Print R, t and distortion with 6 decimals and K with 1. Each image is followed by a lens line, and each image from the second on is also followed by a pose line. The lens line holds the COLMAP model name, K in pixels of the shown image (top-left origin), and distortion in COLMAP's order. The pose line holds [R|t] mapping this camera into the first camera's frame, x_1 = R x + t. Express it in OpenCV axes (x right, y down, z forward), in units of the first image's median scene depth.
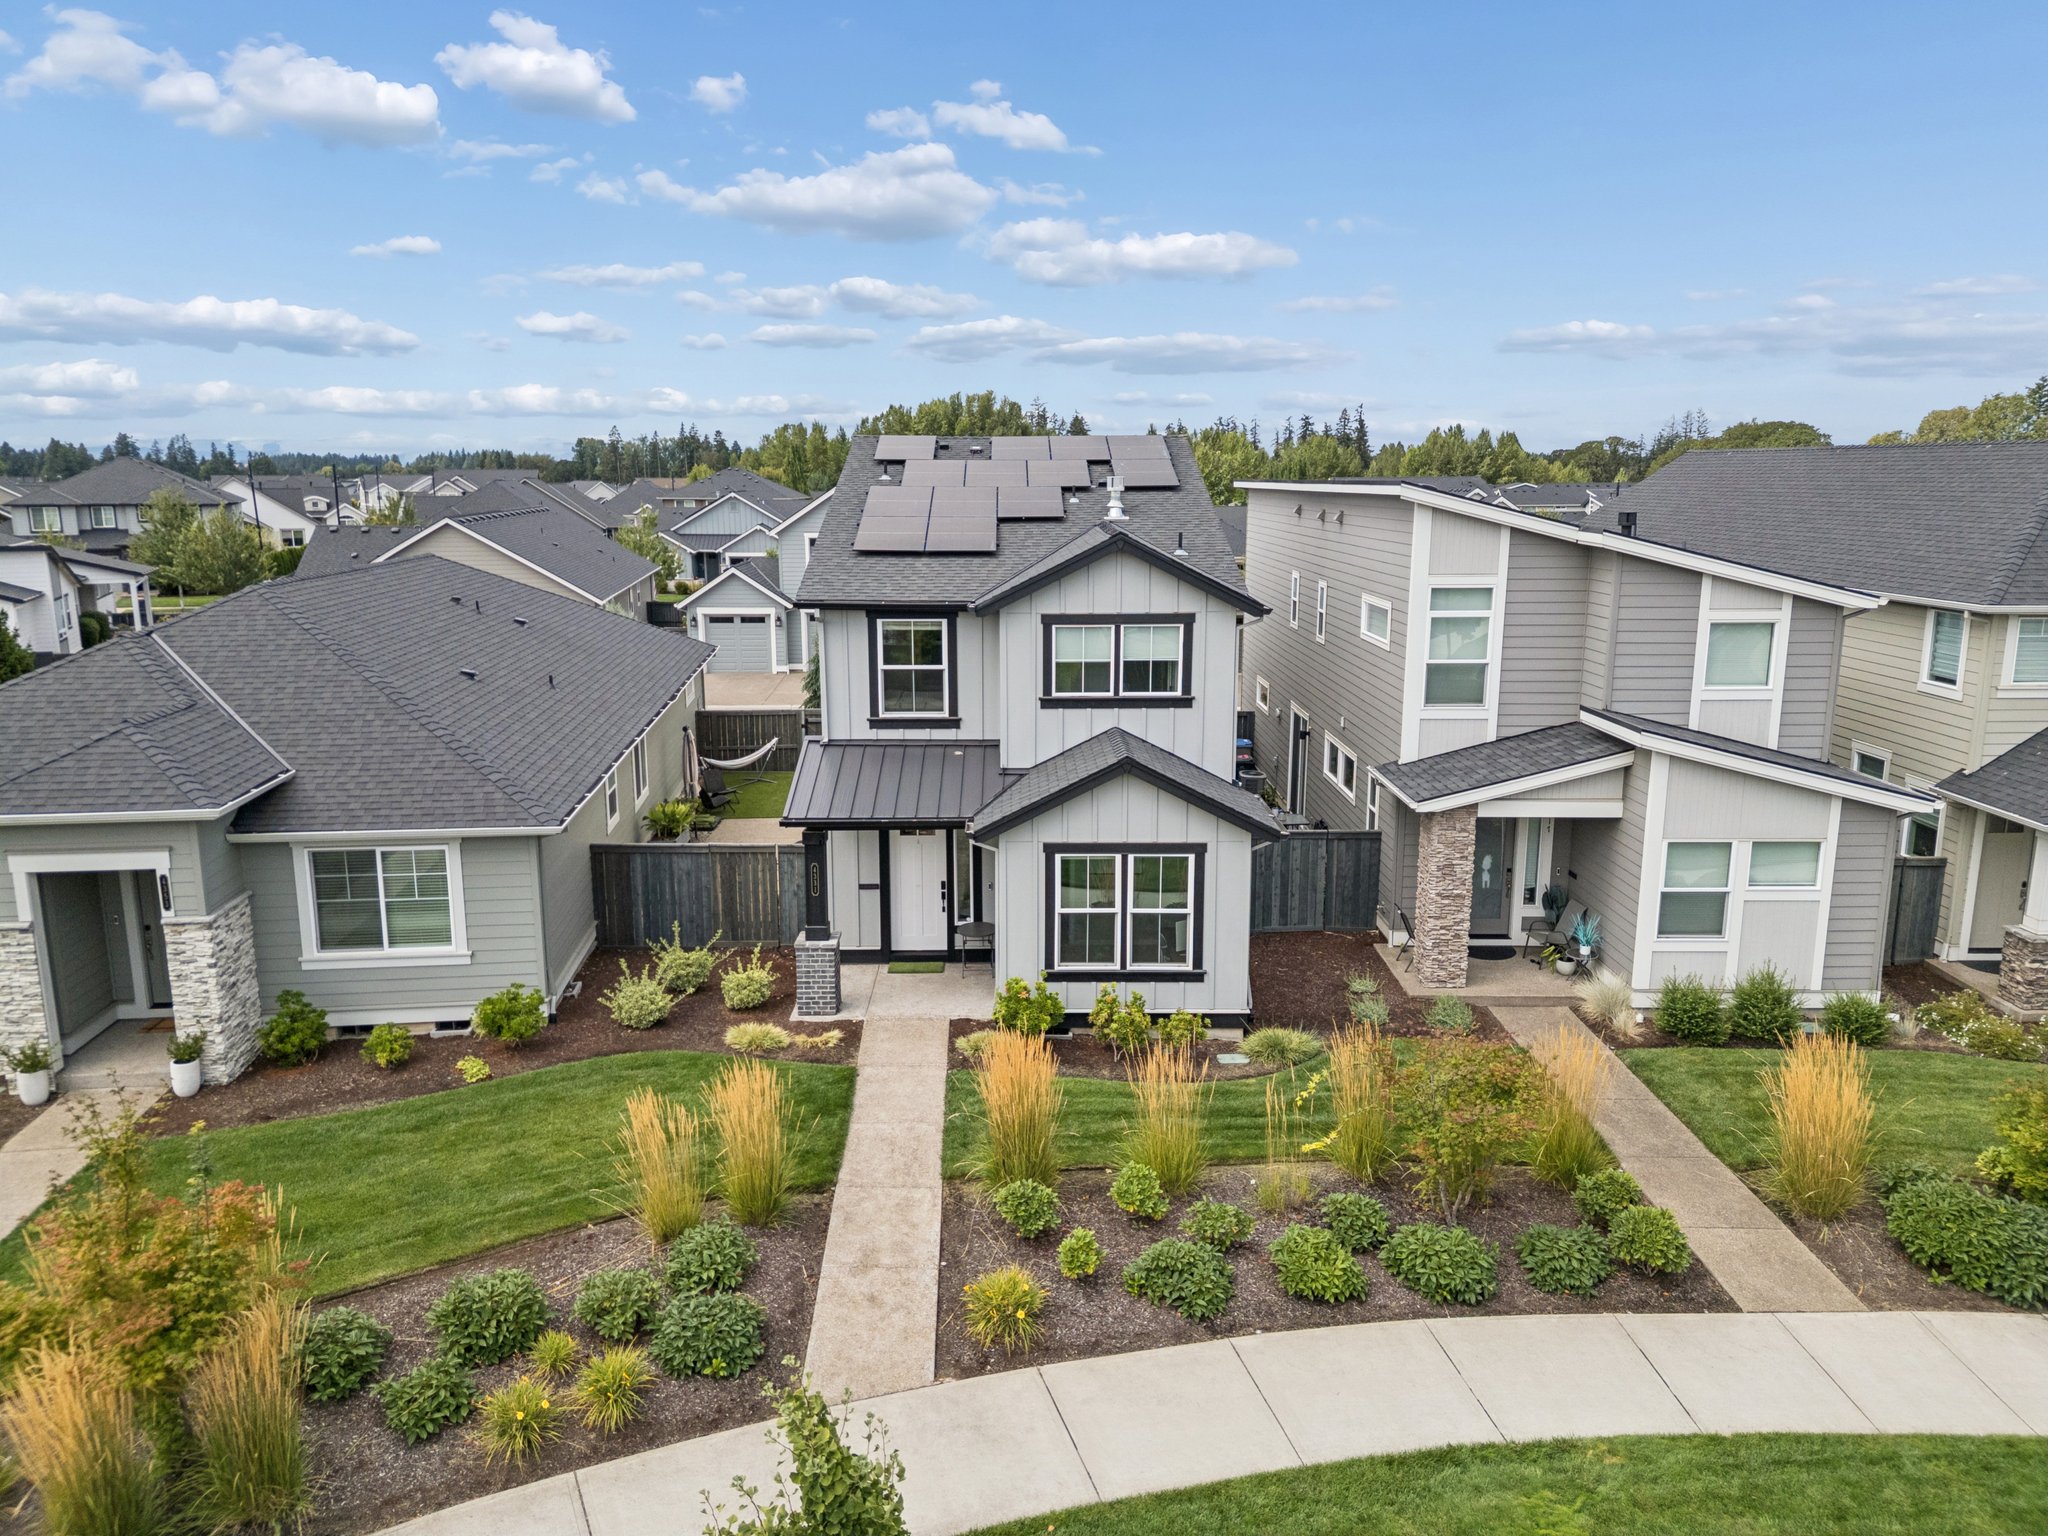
lens RADIAL K [[1453.4, 0, 1018.2], [0, 1453.4, 777.9], [0, 0, 1]] dist [0.059136, -0.041960]
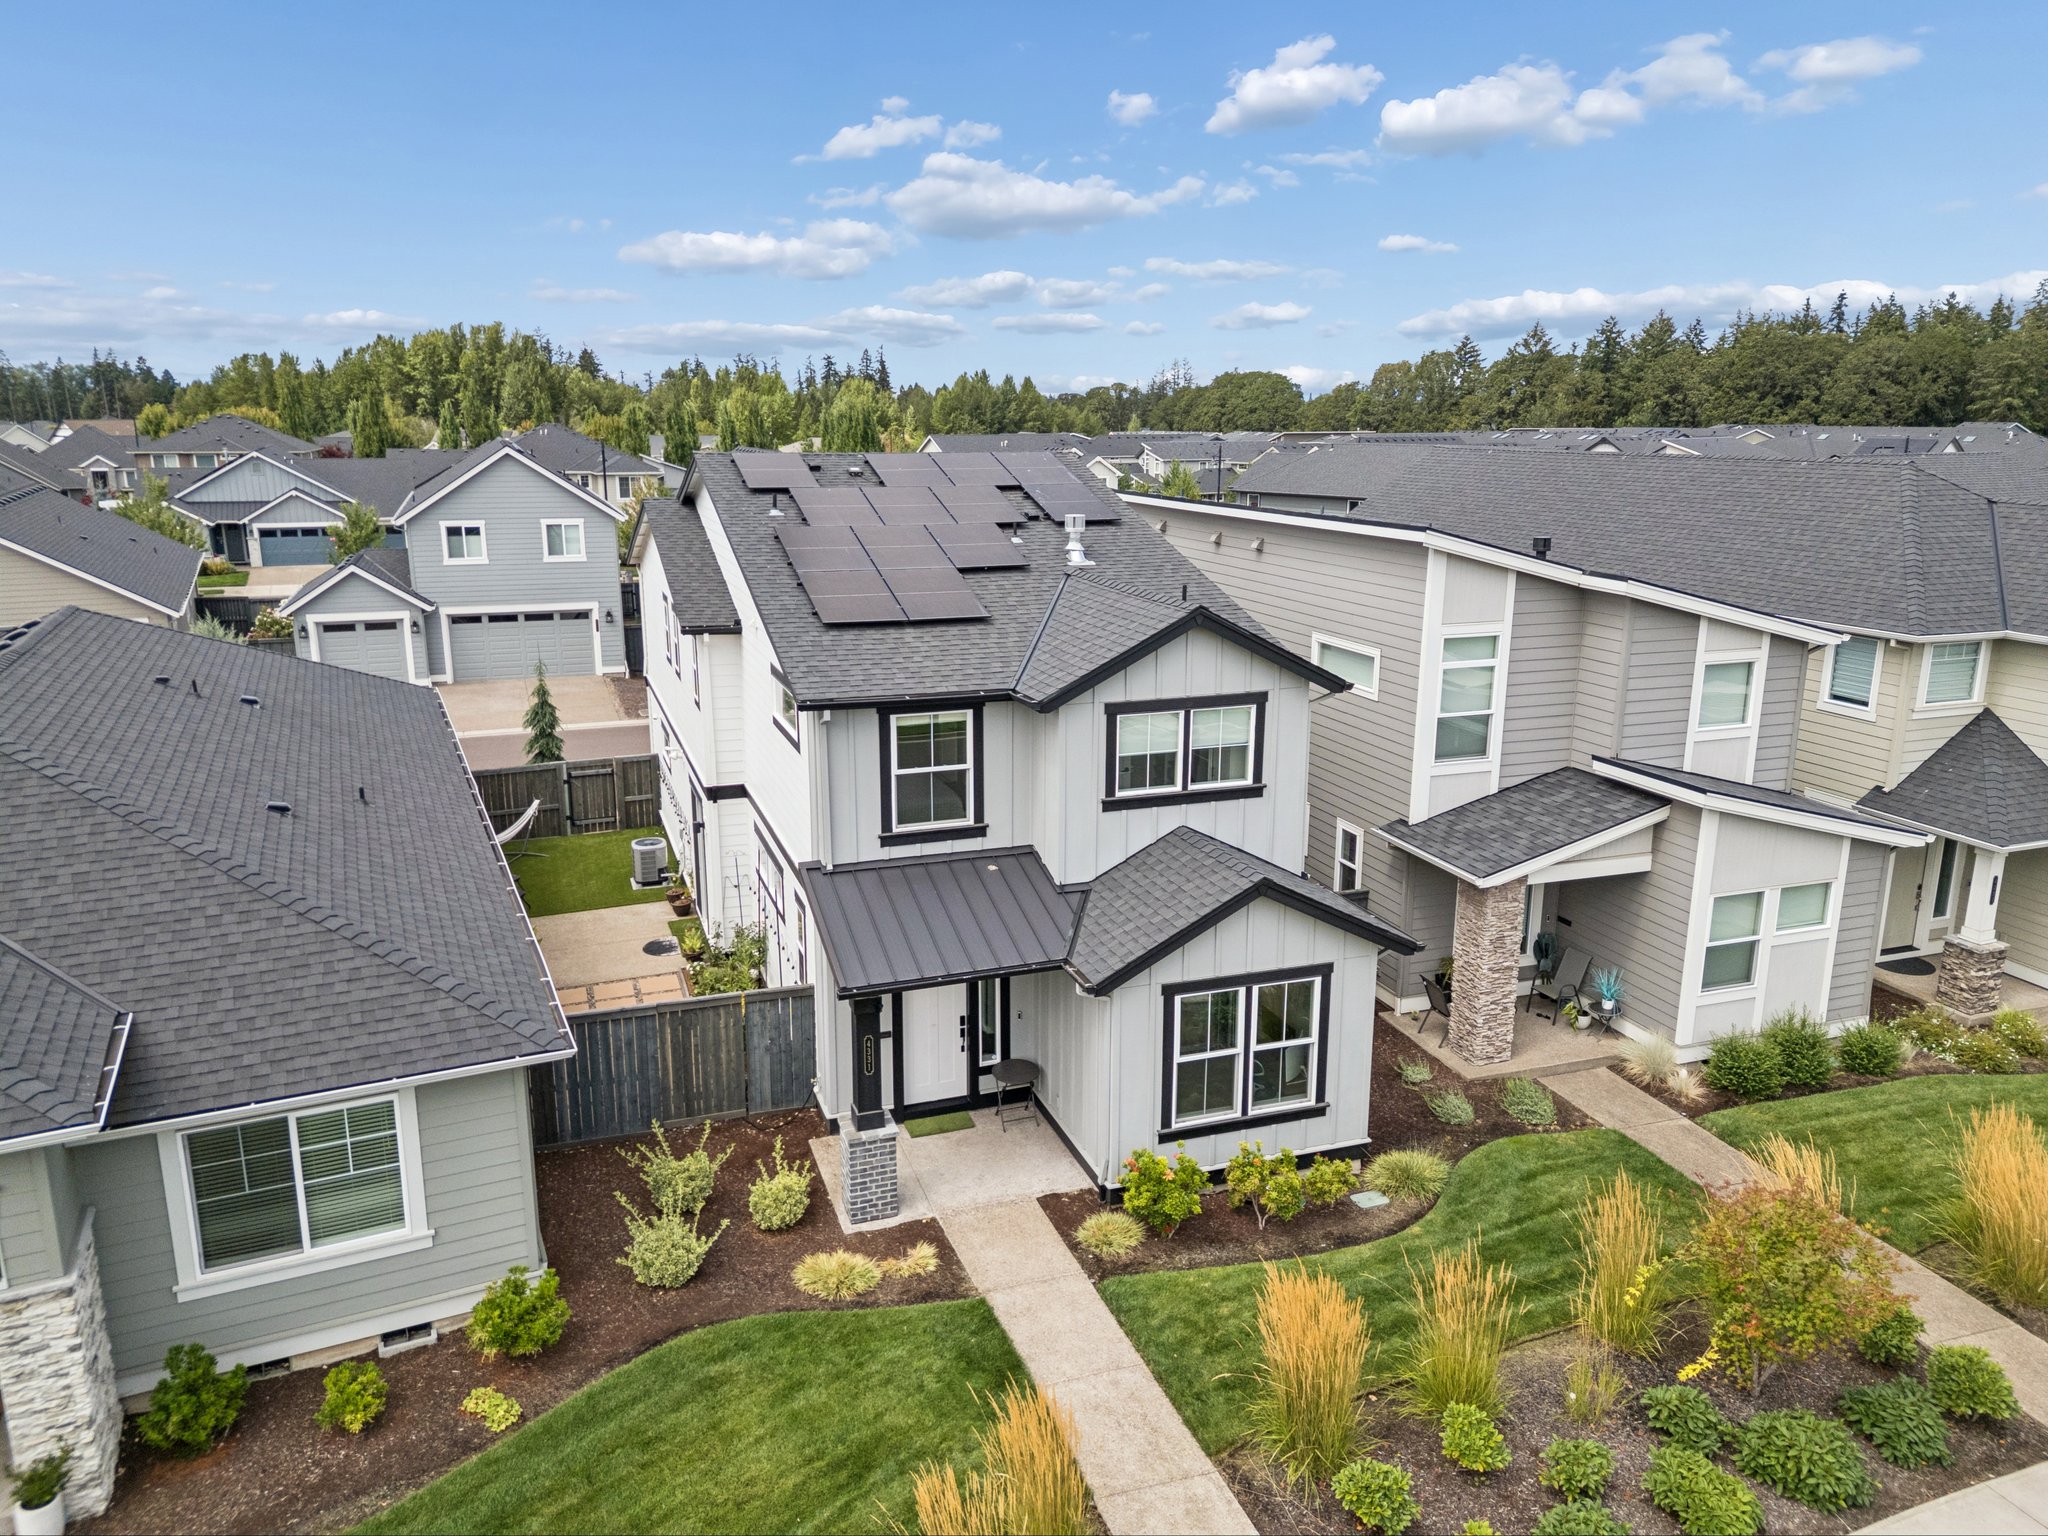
lens RADIAL K [[1453.4, 0, 1012.0], [0, 1453.4, 764.2], [0, 0, 1]] dist [0.059136, -0.041960]
pose [[0.943840, -0.075586, 0.321641, -0.295215], [0.064020, 0.996869, 0.046401, -0.114941], [-0.324142, -0.023203, 0.945724, 0.212614]]
